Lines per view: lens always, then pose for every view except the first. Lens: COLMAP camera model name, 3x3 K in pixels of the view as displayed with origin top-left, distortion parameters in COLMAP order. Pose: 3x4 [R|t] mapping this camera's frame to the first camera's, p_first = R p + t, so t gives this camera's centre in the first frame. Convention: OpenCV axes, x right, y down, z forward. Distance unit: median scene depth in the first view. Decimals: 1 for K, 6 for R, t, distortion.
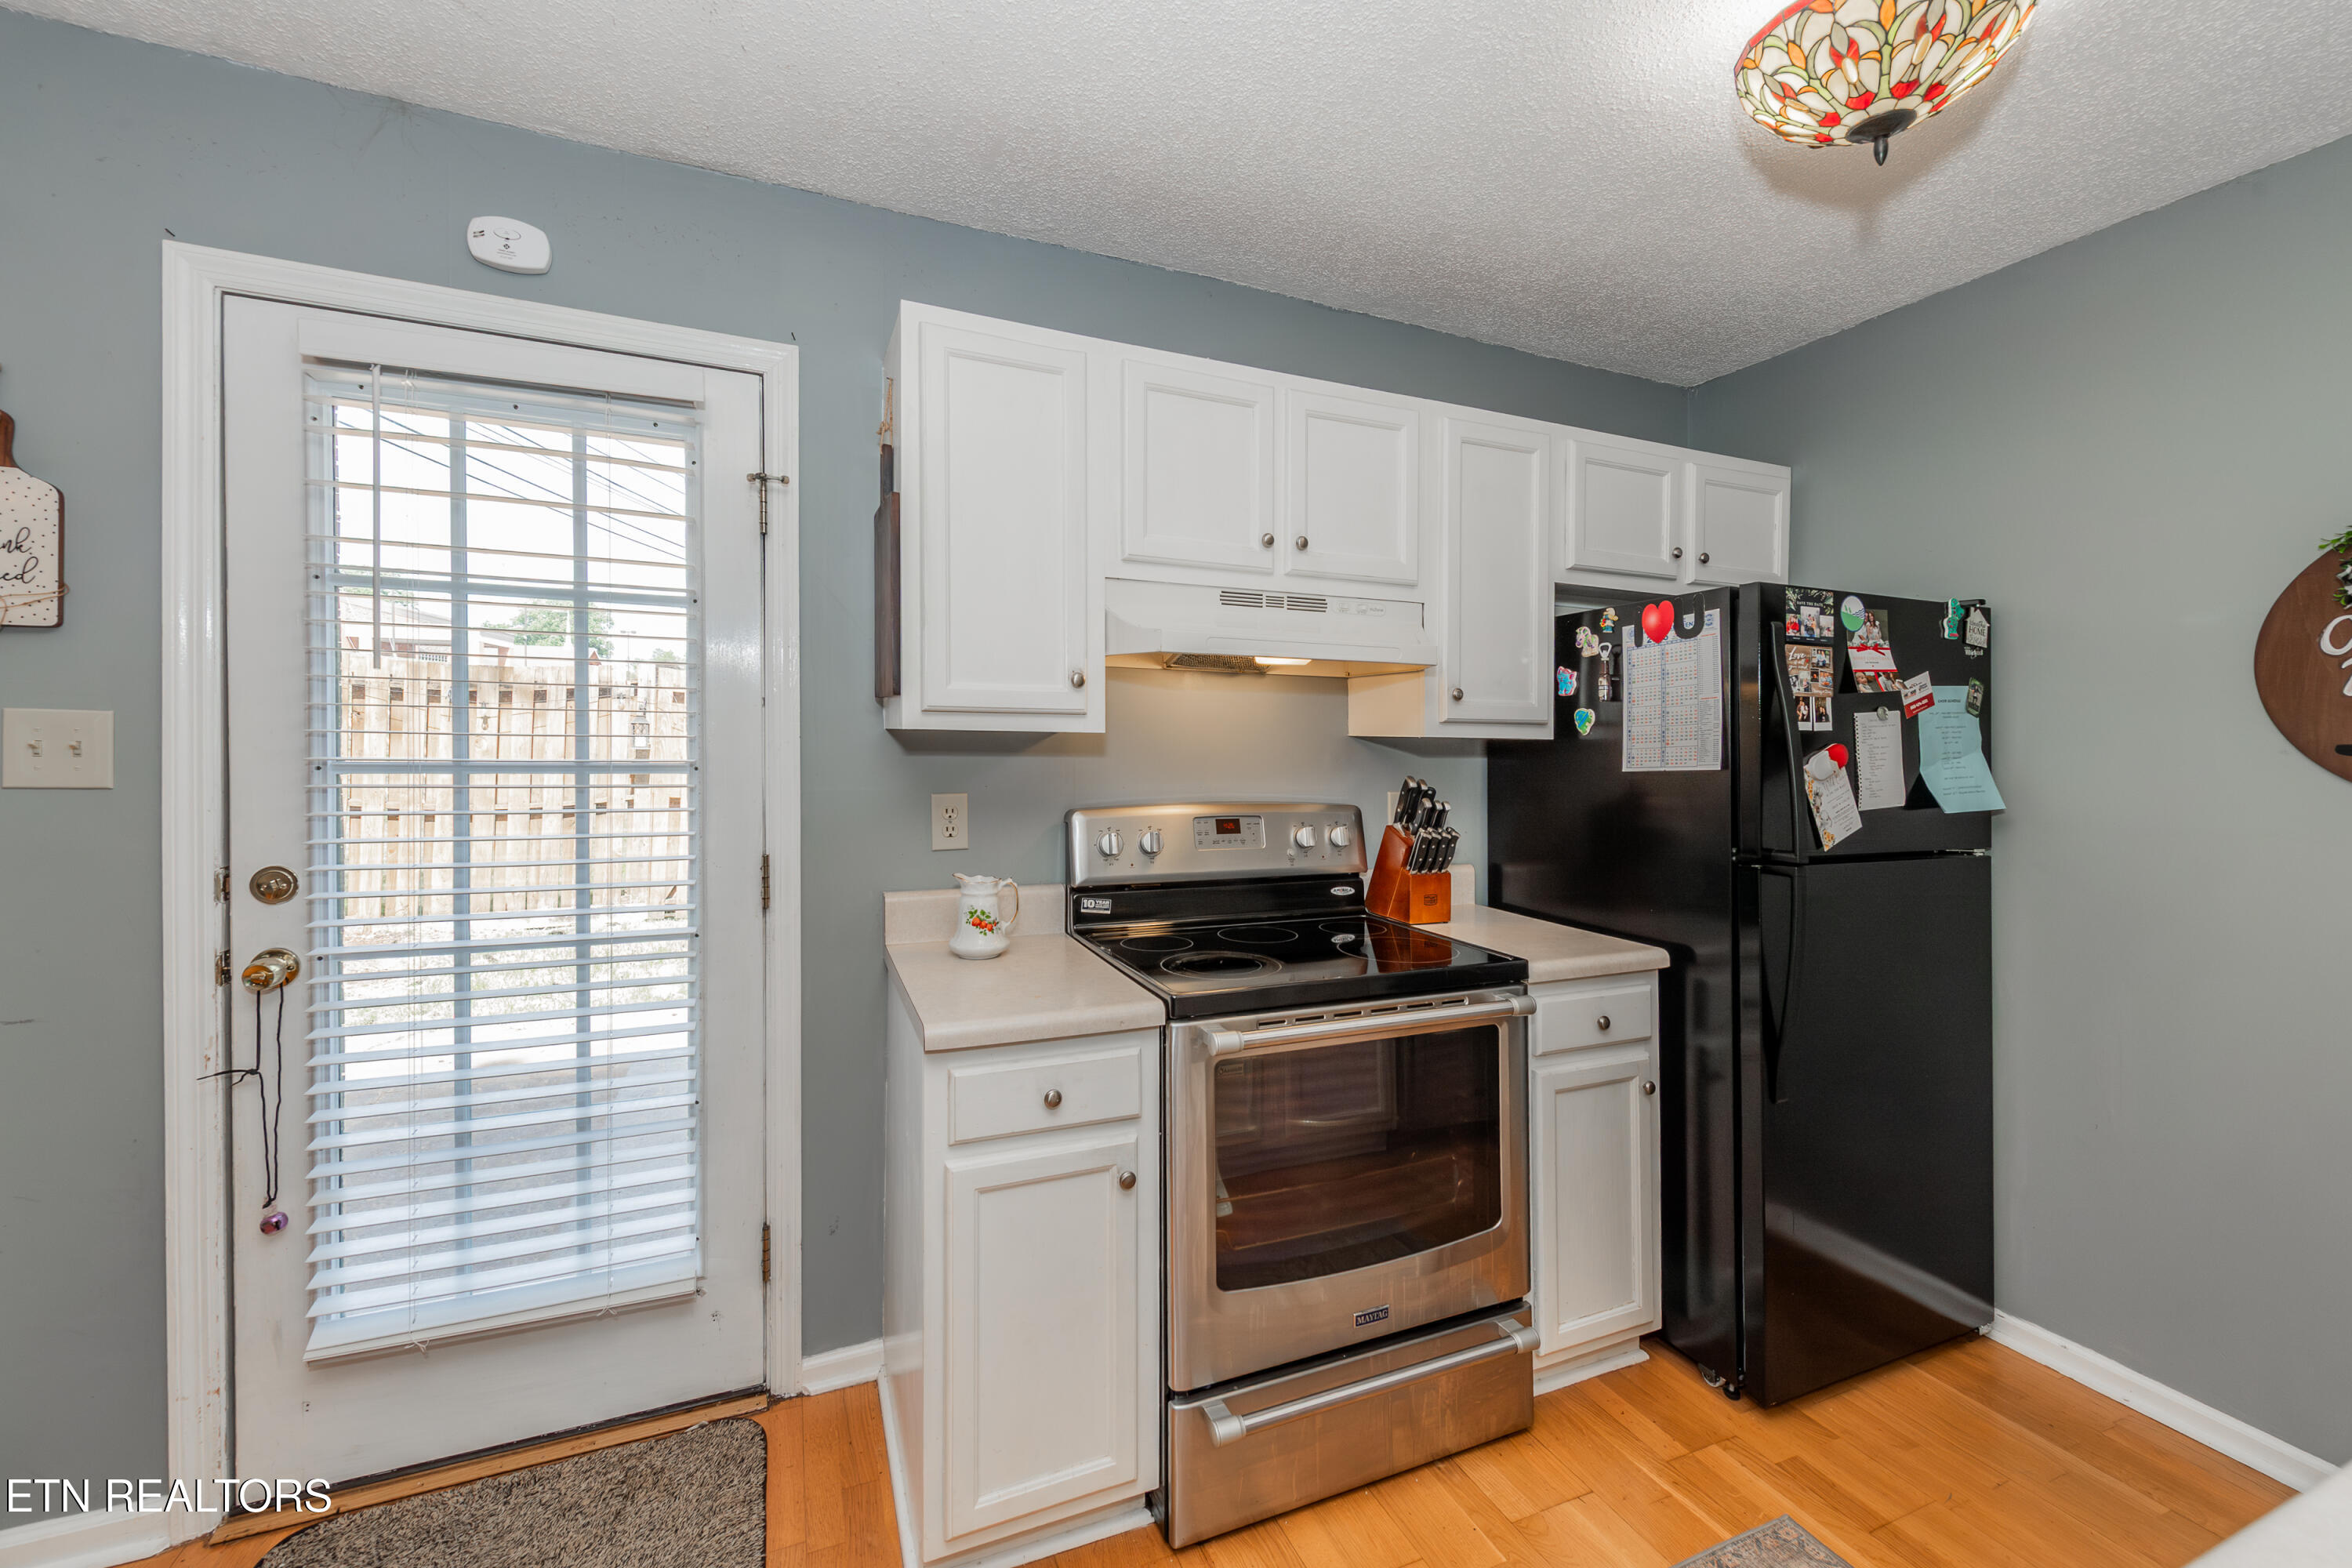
lens RADIAL K [[915.8, 0, 1251.1], [0, 915.8, 719.9], [0, 0, 1]] dist [-0.000899, -0.000132]
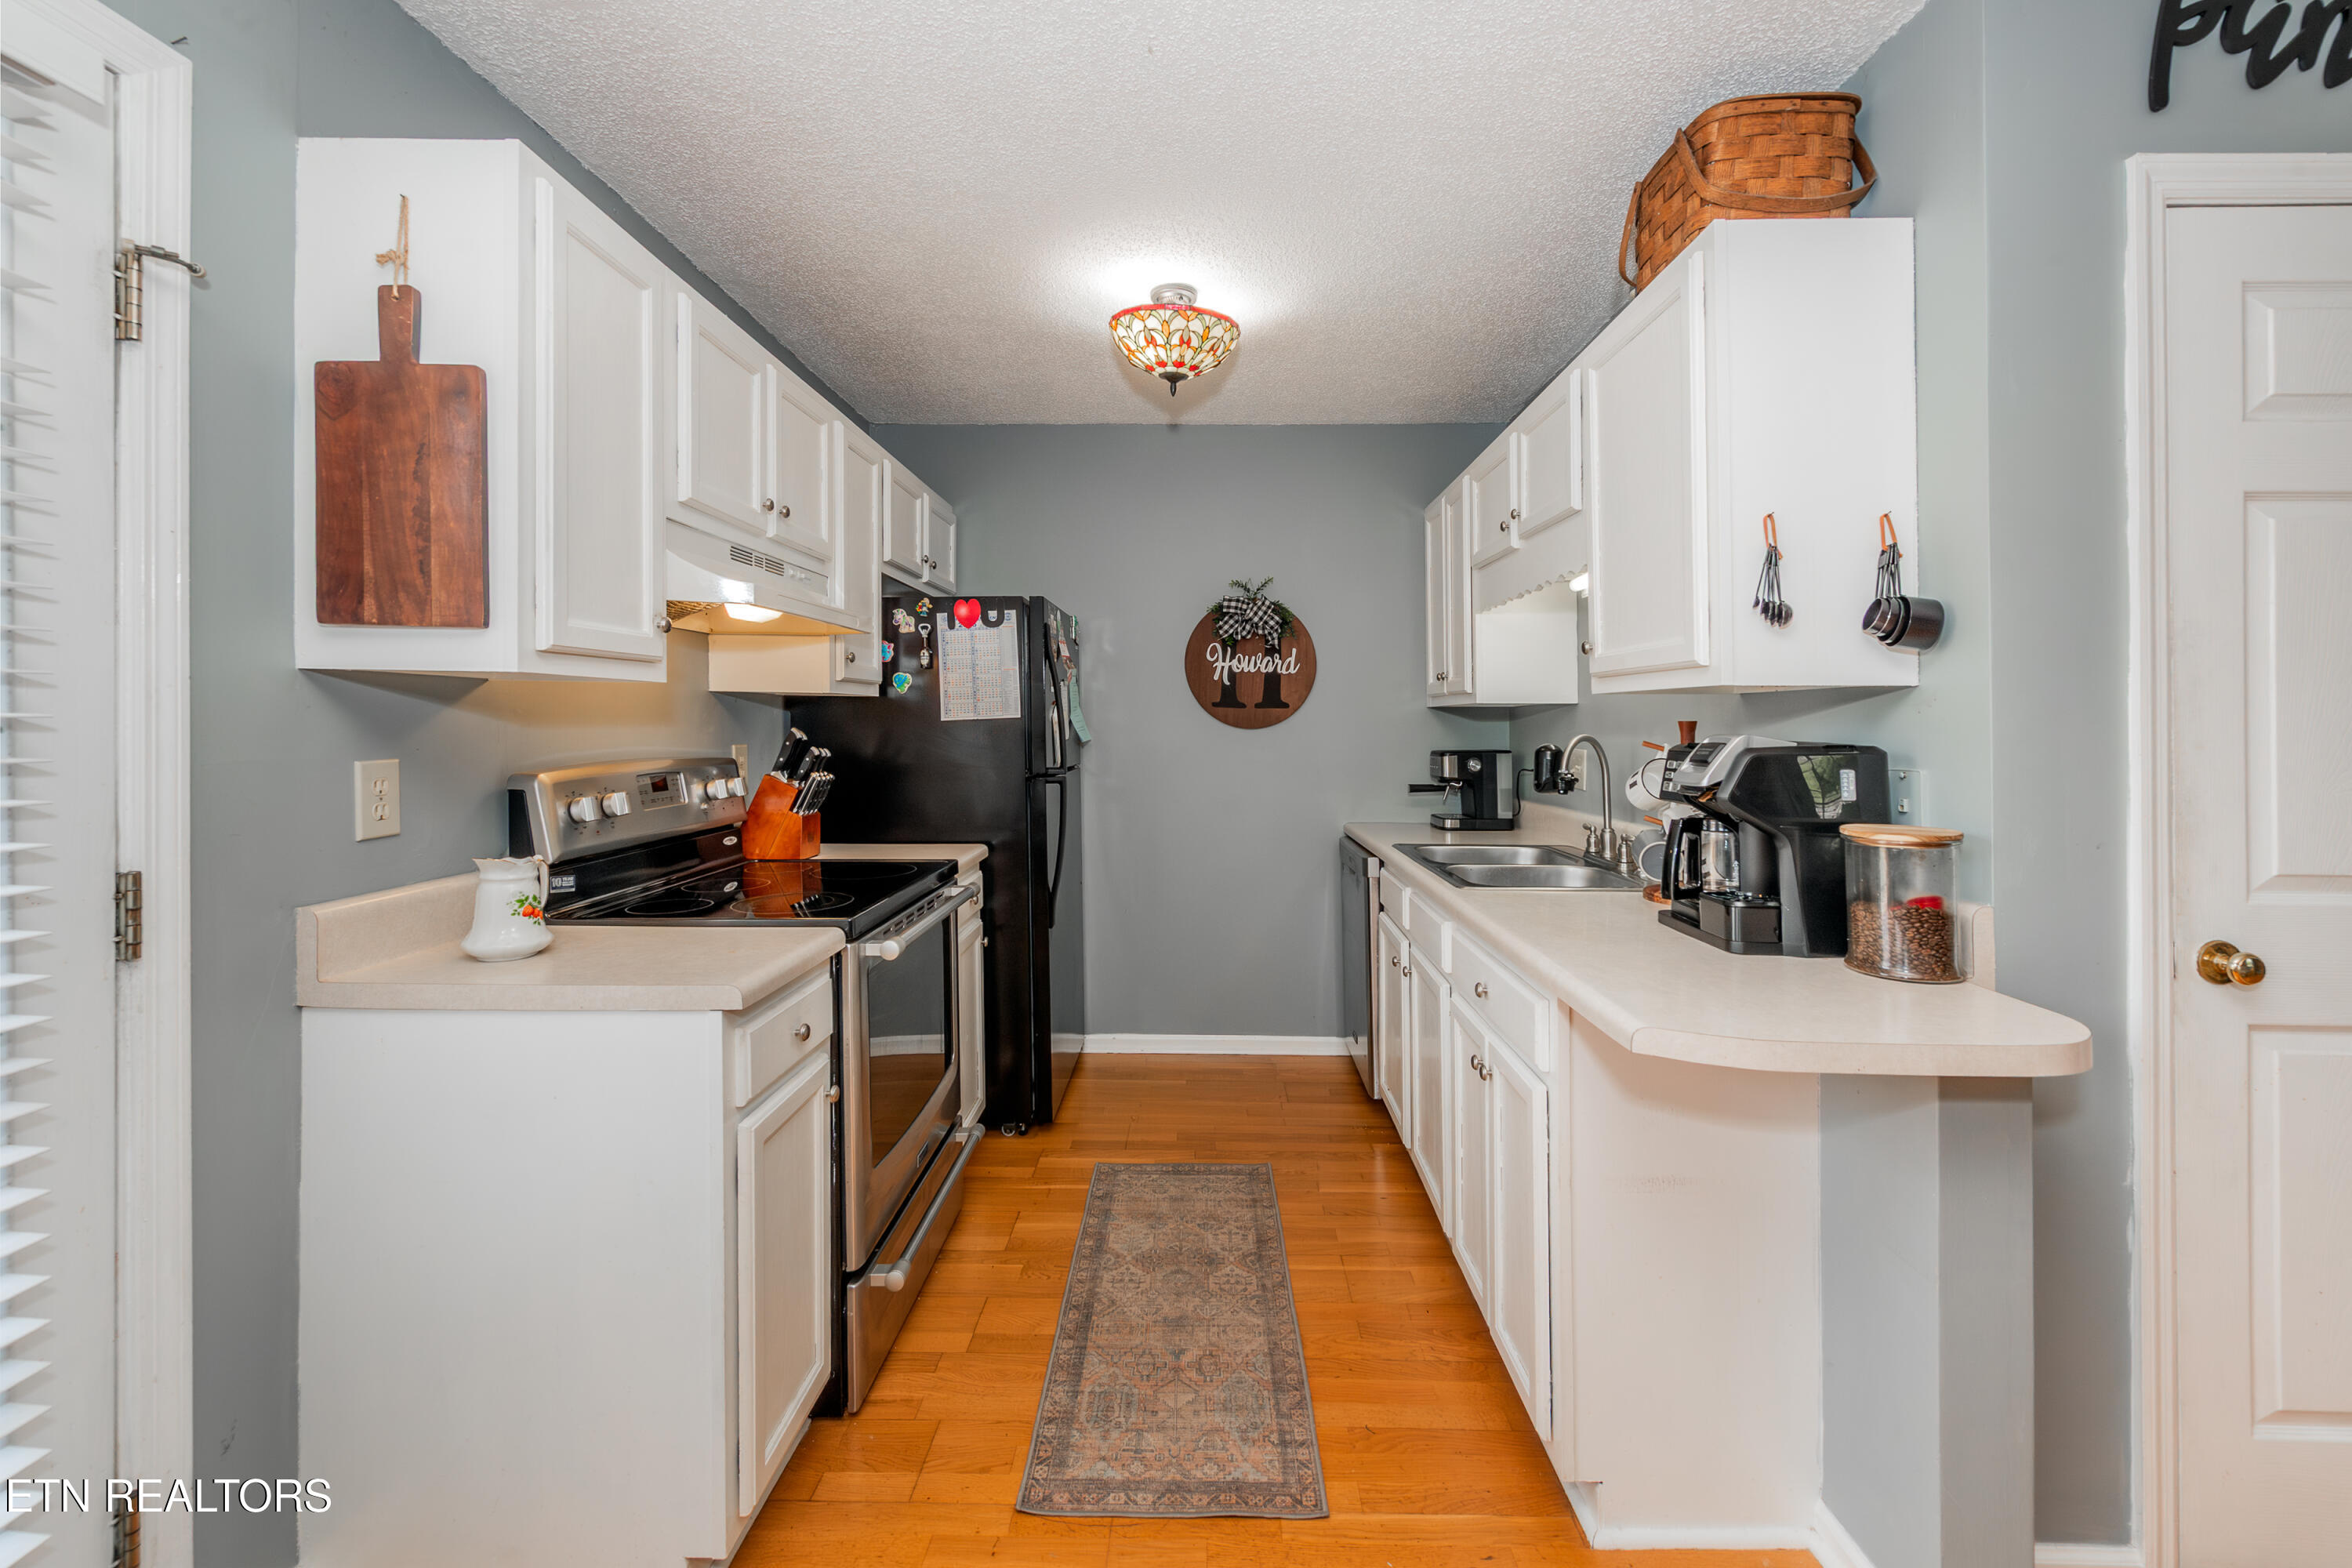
lens RADIAL K [[963.9, 0, 1099.0], [0, 963.9, 656.5], [0, 0, 1]] dist [0.003943, -0.000074]
pose [[0.453541, 0.049772, 0.889844, -0.767206], [-0.020680, 0.998758, -0.045323, 0.021977], [-0.890995, 0.002154, 0.454007, 0.148370]]
